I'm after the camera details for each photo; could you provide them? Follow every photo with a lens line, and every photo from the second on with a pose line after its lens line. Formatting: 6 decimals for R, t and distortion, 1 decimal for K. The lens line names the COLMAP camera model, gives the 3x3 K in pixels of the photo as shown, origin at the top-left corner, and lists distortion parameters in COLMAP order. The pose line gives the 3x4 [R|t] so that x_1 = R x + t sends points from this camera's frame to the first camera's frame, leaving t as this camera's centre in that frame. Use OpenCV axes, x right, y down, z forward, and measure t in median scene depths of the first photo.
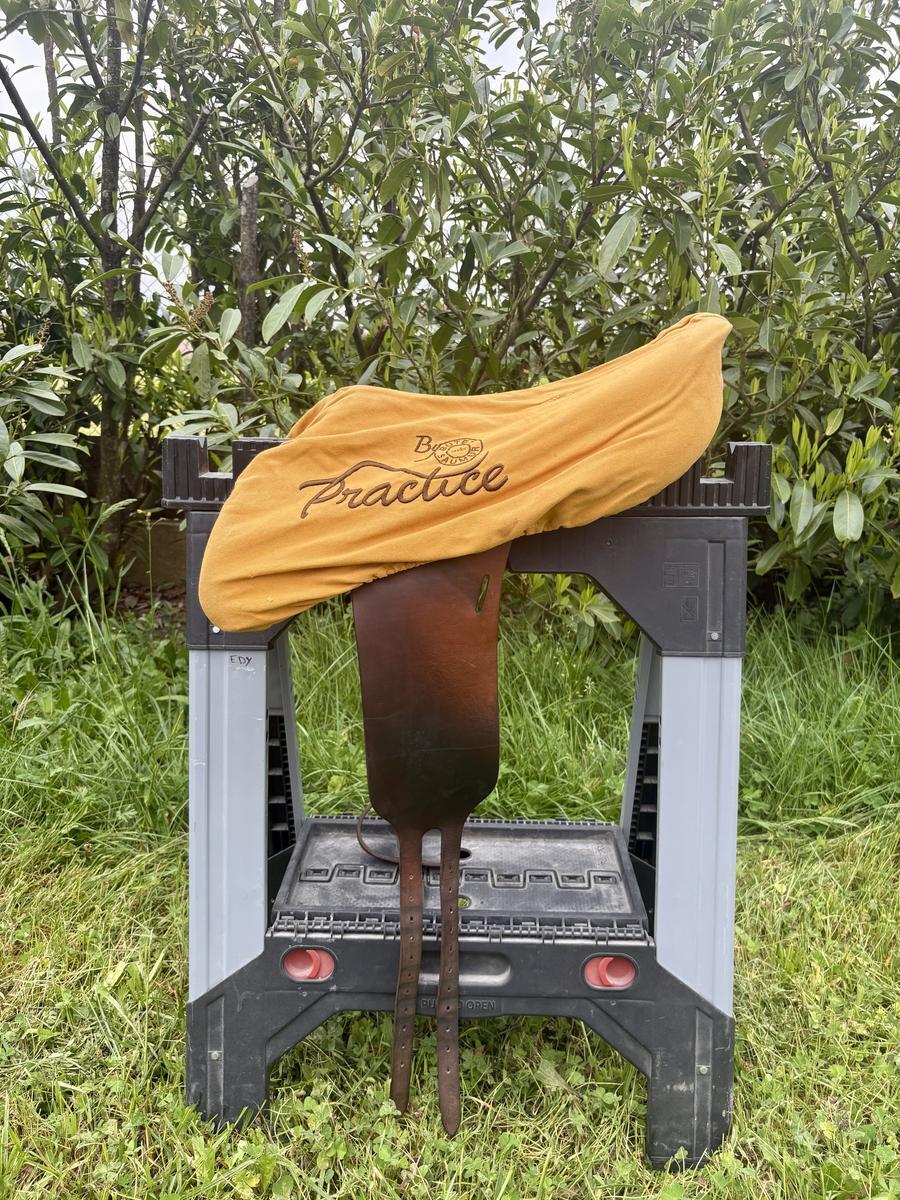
lens RADIAL K [[920.0, 0, 450.0], [0, 920.0, 600.0], [0, 0, 1]] dist [0.002204, 0.001463]
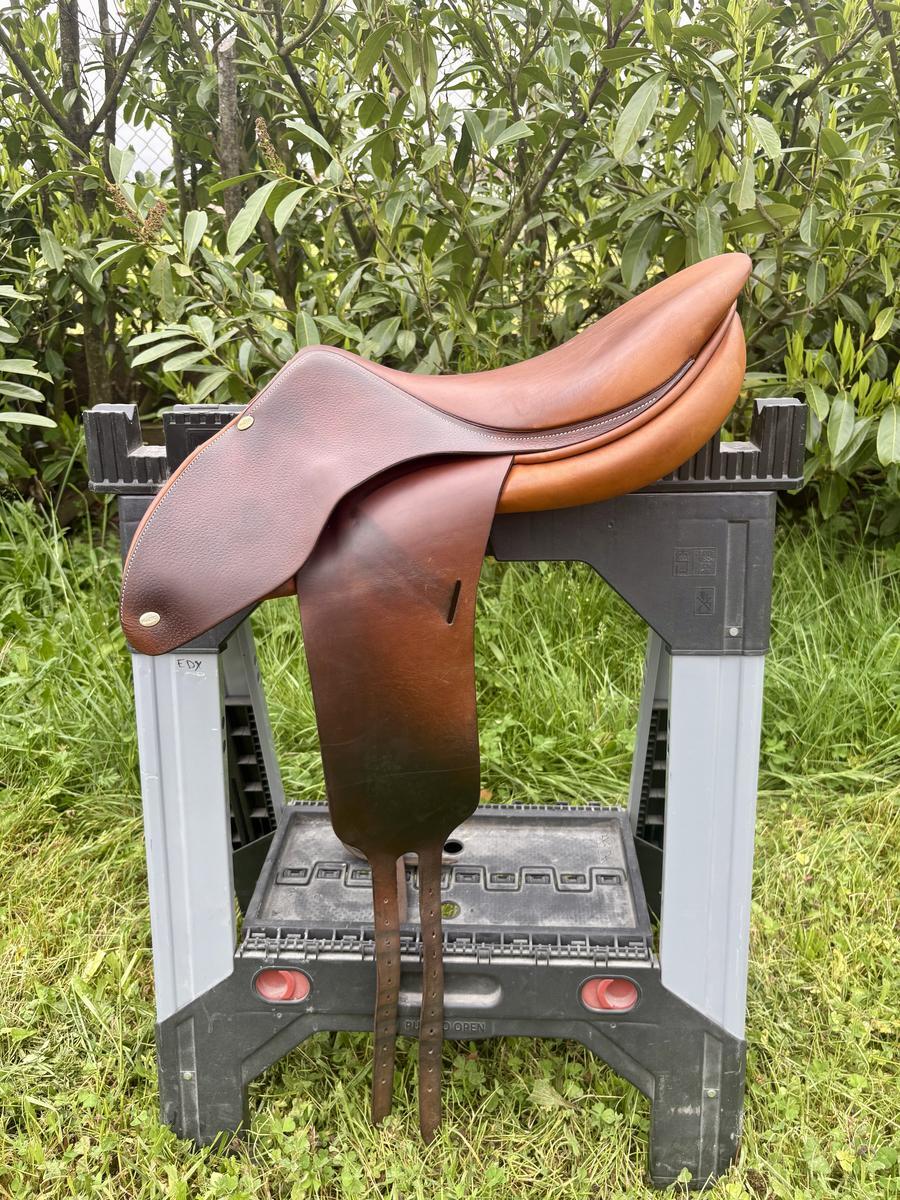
lens RADIAL K [[920.0, 0, 450.0], [0, 920.0, 600.0], [0, 0, 1]] dist [0.002204, 0.001463]
pose [[0.999381, -0.015183, -0.031728, 0.039912], [0.019370, 0.990502, 0.136124, -0.087657], [0.029360, -0.136654, 0.990184, 0.114723]]
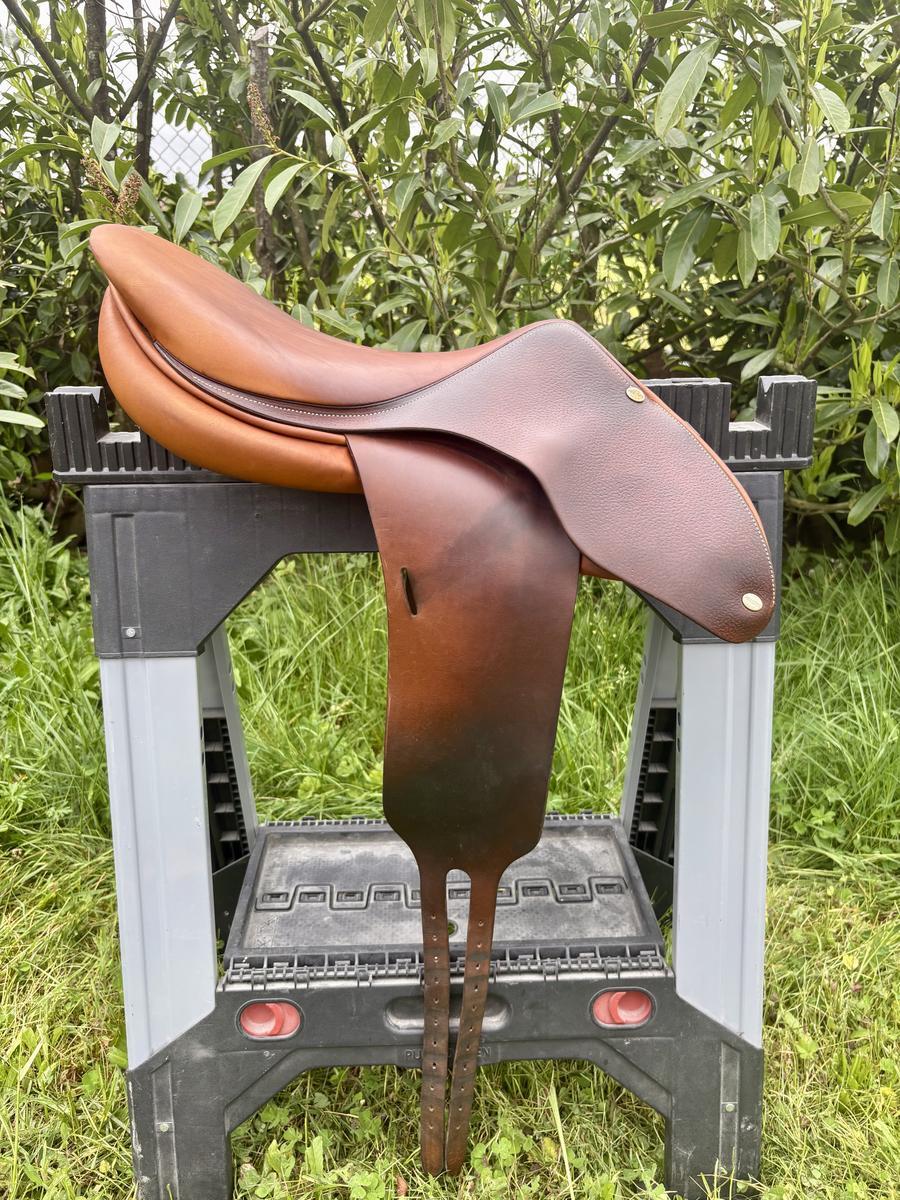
lens RADIAL K [[916.6, 0, 447.6], [0, 916.6, 603.2], [0, 0, 1]] dist [0.005058, 0.001714]
pose [[0.995539, 0.021656, -0.091828, 0.093664], [-0.010438, 0.992607, 0.120925, -0.085434], [0.093768, -0.119428, 0.988405, 0.262302]]
